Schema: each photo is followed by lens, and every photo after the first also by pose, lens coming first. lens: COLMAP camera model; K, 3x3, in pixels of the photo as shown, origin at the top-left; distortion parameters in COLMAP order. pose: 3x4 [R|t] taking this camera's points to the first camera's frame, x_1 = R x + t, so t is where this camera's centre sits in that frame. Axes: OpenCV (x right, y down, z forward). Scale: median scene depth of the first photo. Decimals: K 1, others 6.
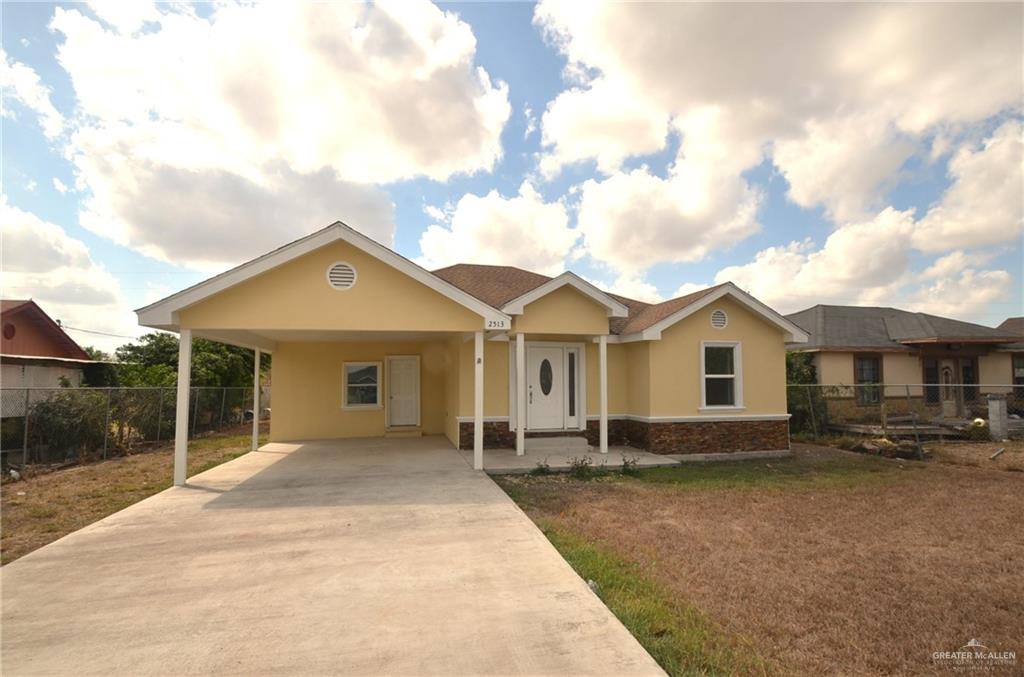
lens RADIAL K [[493.8, 0, 521.8], [0, 493.8, 364.7], [0, 0, 1]] dist [0.011001, -0.019944]
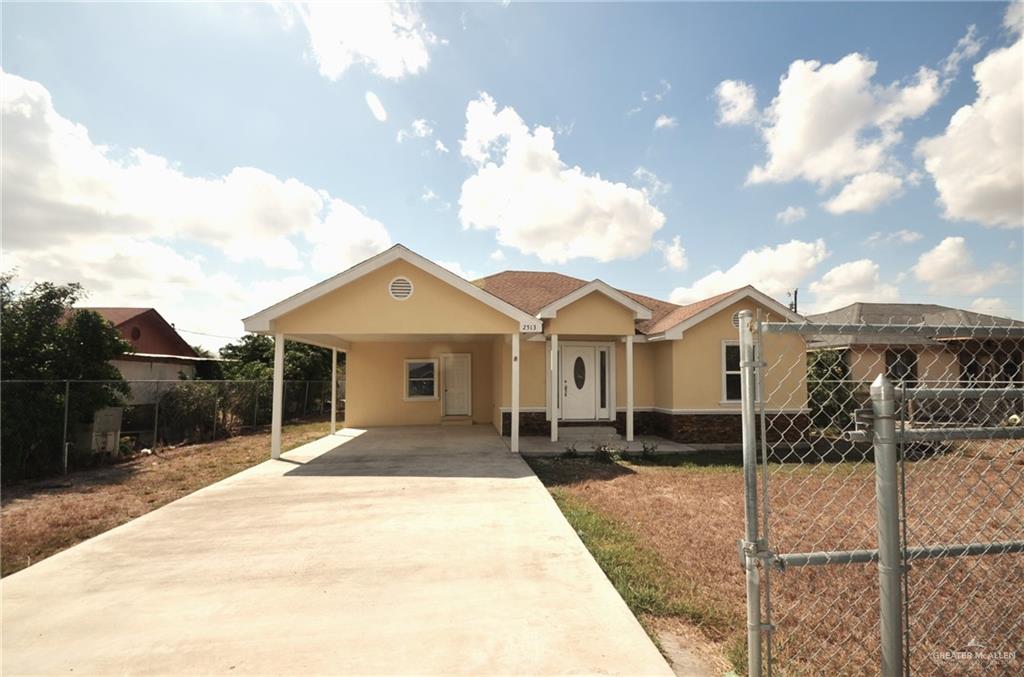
lens RADIAL K [[473.0, 0, 525.6], [0, 473.0, 364.1], [0, 0, 1]] dist [0.012282, -0.018144]
pose [[0.994345, 0.000774, -0.106194, 0.046932], [0.000005, 0.999973, 0.007333, -0.003243], [0.106197, -0.007292, 0.994318, -0.090496]]
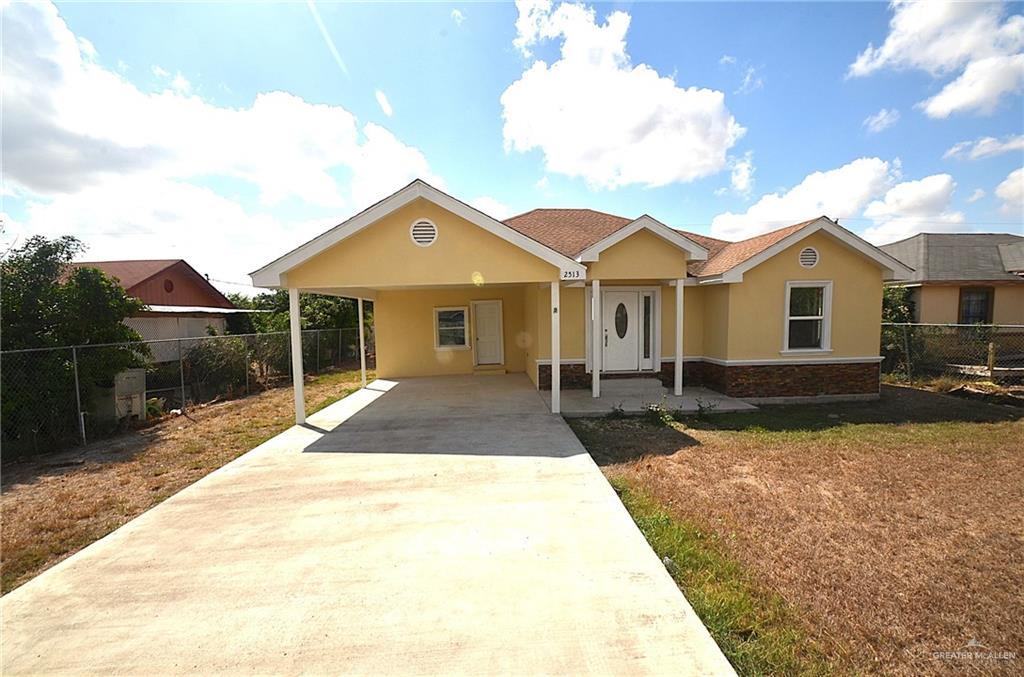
lens RADIAL K [[446.9, 0, 524.3], [0, 446.9, 360.2], [0, 0, 1]] dist [0.010355, -0.015128]
pose [[0.986545, 0.001358, -0.163487, 0.002174], [0.021264, 0.990406, 0.136542, -0.028269], [0.162104, -0.138181, 0.977051, 0.051986]]
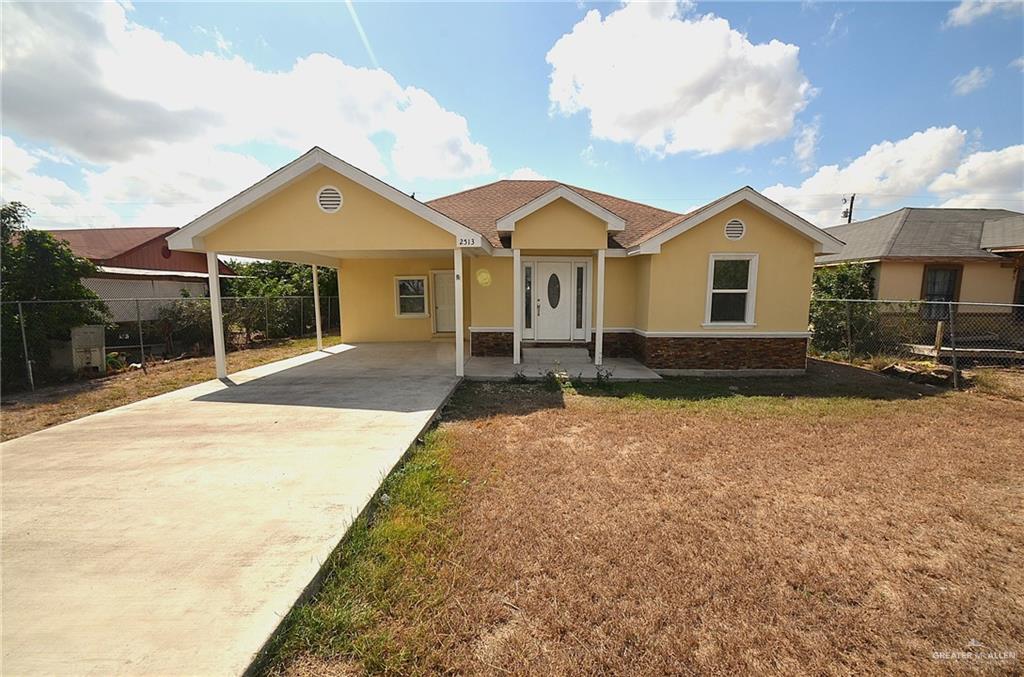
lens RADIAL K [[437.5, 0, 525.7], [0, 437.5, 359.2], [0, 0, 1]] dist [0.010785, -0.013780]
pose [[0.973831, 0.039577, -0.223800, 0.232280], [0.003928, 0.981643, 0.190687, -0.011623], [0.227239, -0.186576, 0.955799, 0.078920]]
